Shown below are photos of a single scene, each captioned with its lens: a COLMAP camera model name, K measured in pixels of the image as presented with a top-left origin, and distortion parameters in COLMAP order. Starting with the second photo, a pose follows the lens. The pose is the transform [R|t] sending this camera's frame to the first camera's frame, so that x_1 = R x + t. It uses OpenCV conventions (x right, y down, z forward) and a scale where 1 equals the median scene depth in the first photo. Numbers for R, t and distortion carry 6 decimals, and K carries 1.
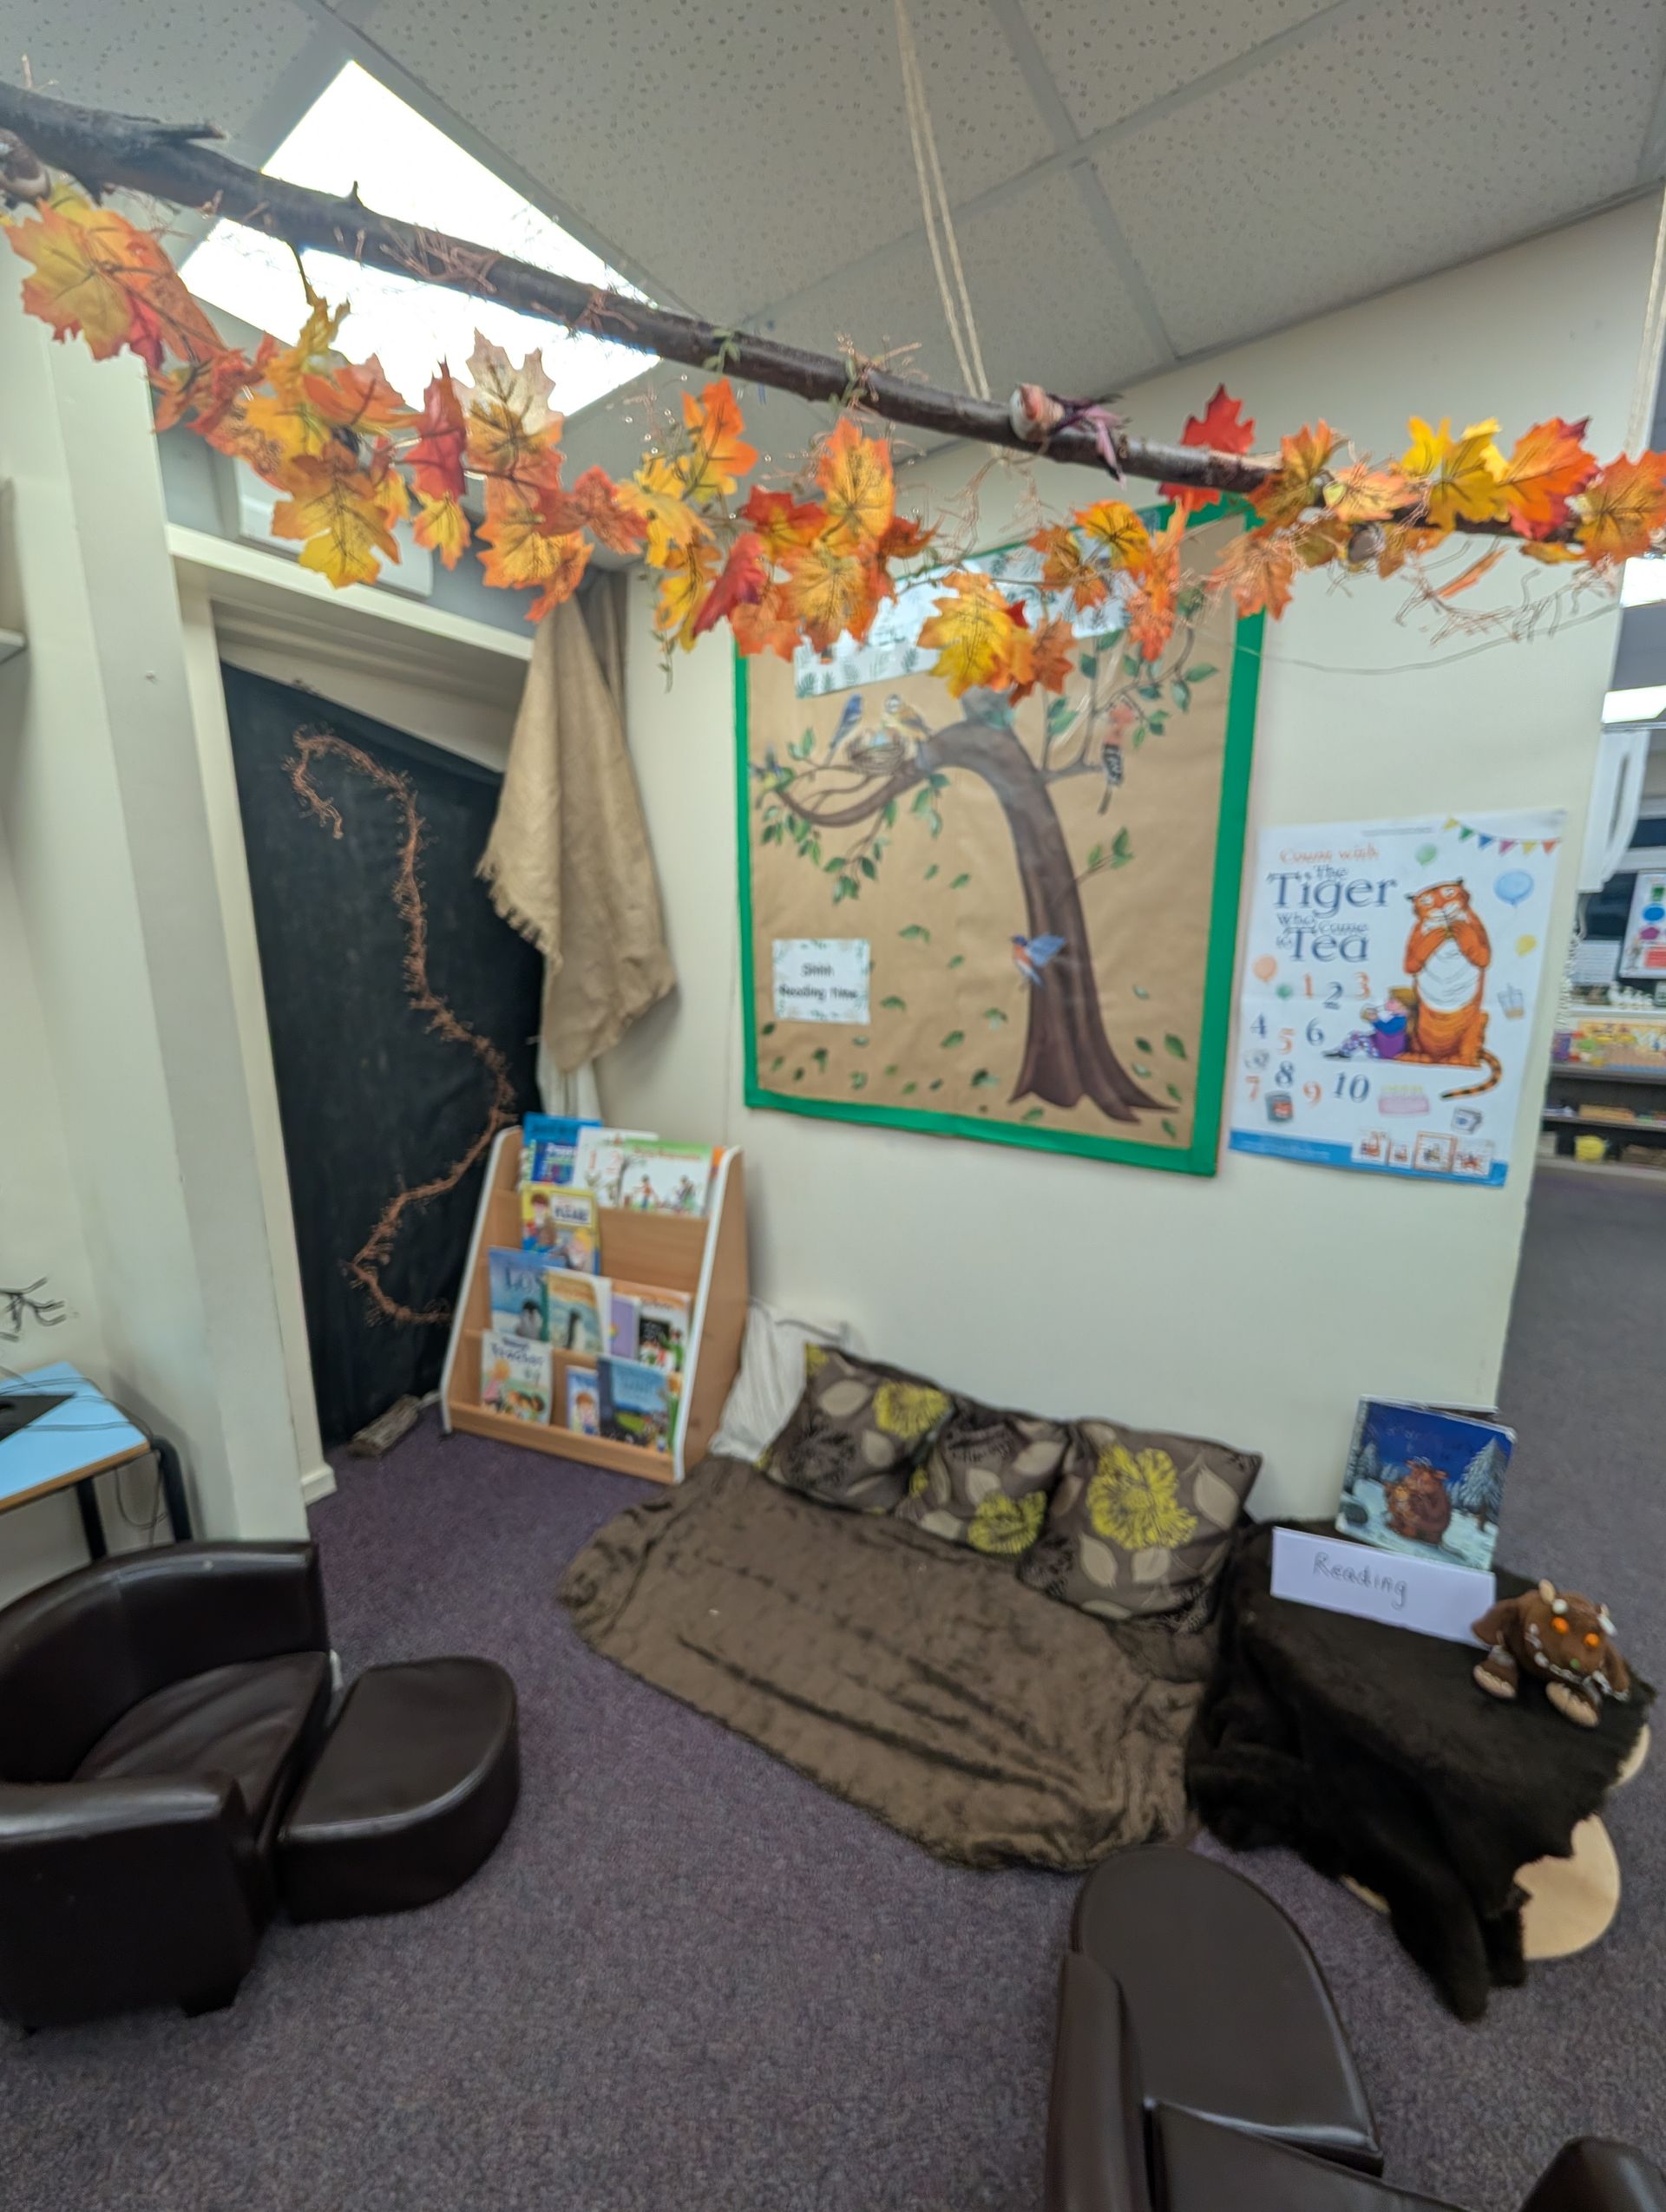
lens RADIAL K [[833.9, 0, 837.9], [0, 833.9, 1098.2], [0, 0, 1]] dist [-0.001891, 0.000949]
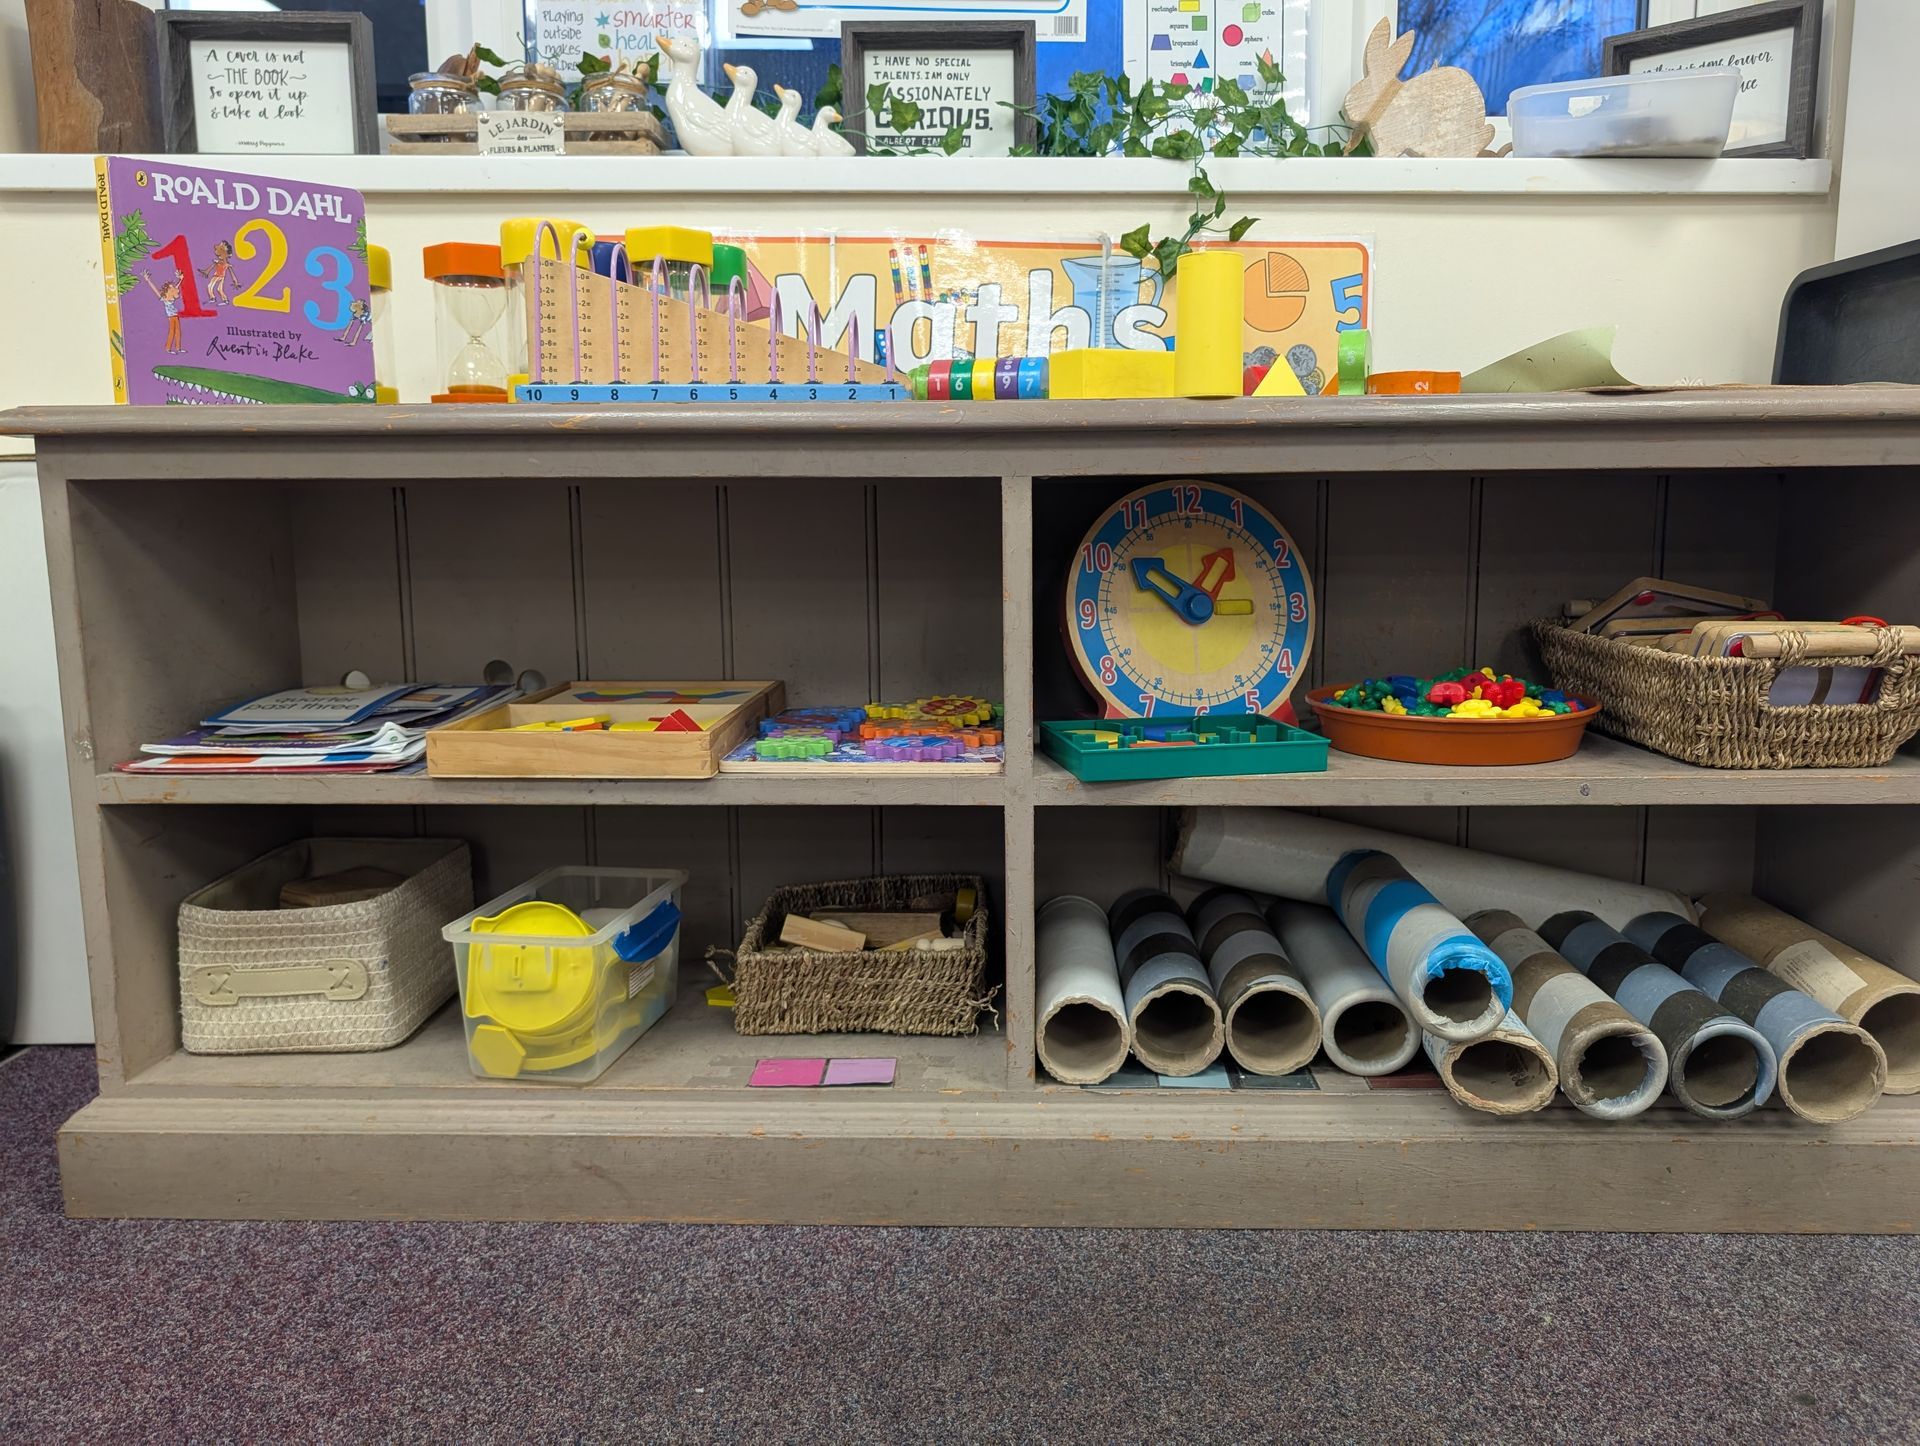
lens RADIAL K [[1378.8, 0, 975.7], [0, 1378.8, 718.3], [0, 0, 1]] dist [0.030047, -0.031690]
pose [[0.806834, -0.072261, 0.586343, 1.933748], [0.111559, 0.993271, -0.031100, 0.073769], [-0.580150, 0.090504, 0.809466, 1.766742]]
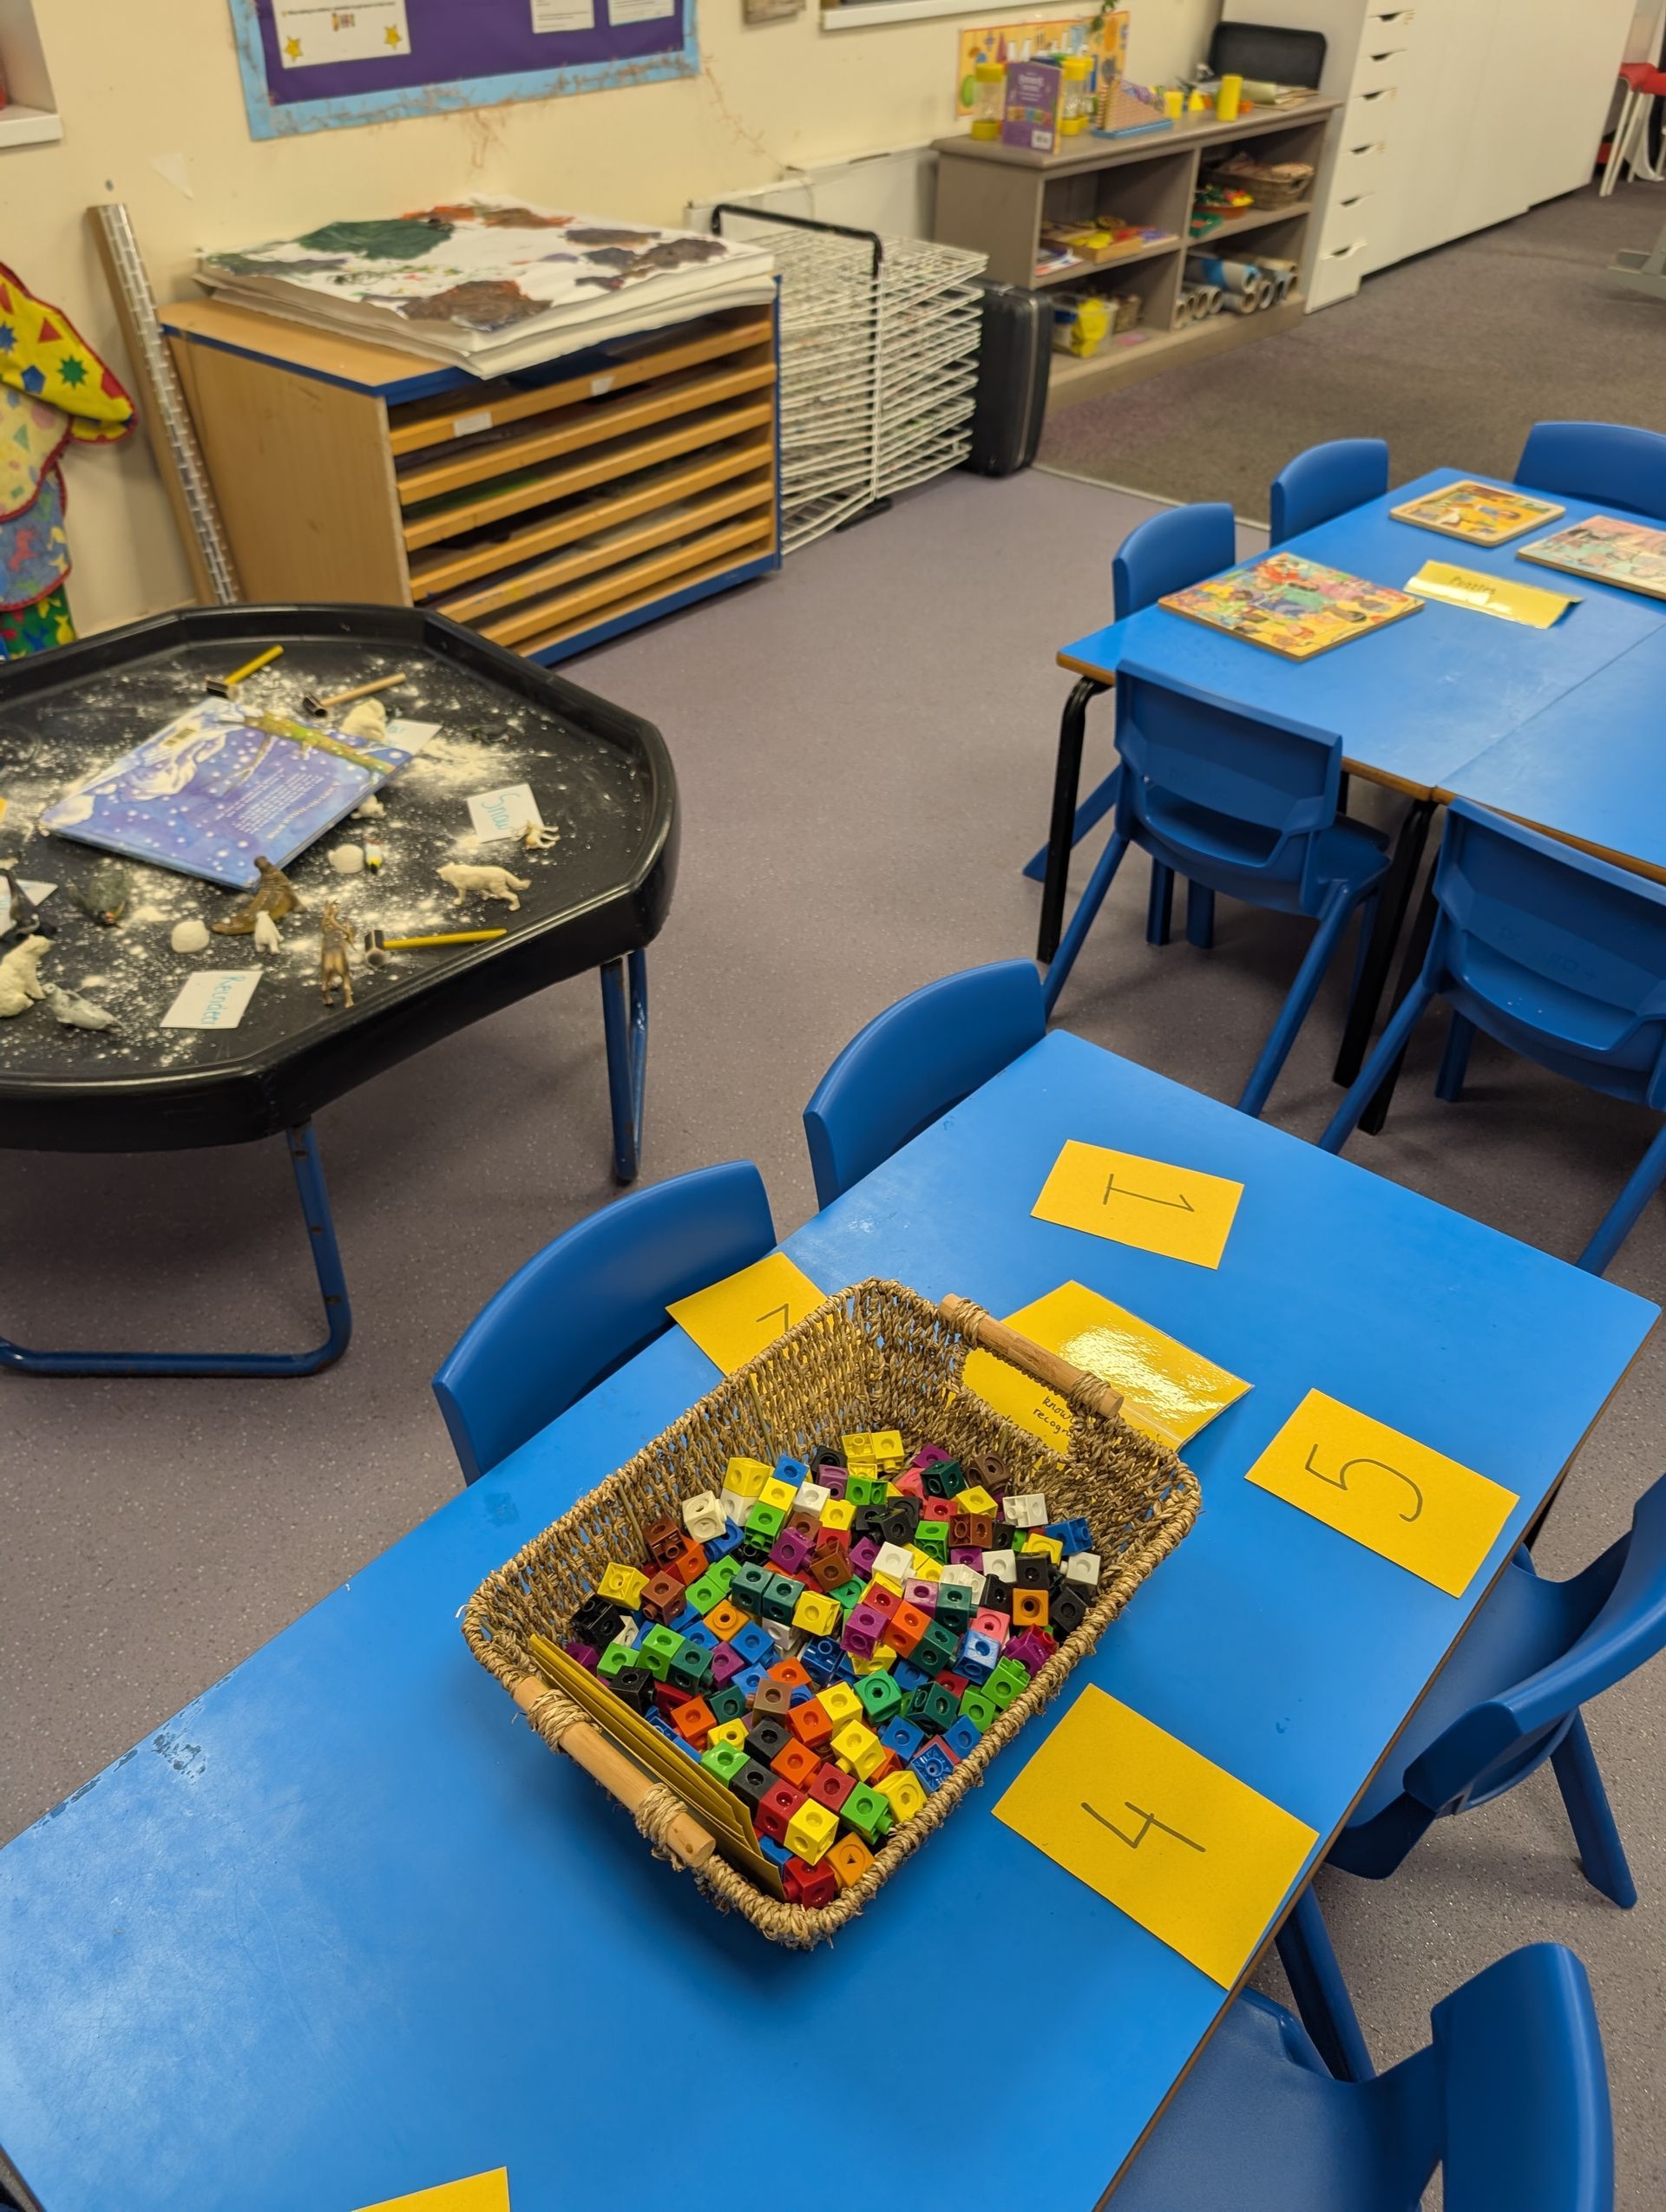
lens RADIAL K [[1588.8, 0, 801.8], [0, 1588.8, 1098.0], [0, 0, 1]] dist [0.030047, -0.031690]
pose [[0.093679, -0.624152, 0.775667, -0.400616], [0.182822, 0.776629, 0.602846, -0.457993], [-0.978673, 0.085335, 0.186862, 2.411849]]
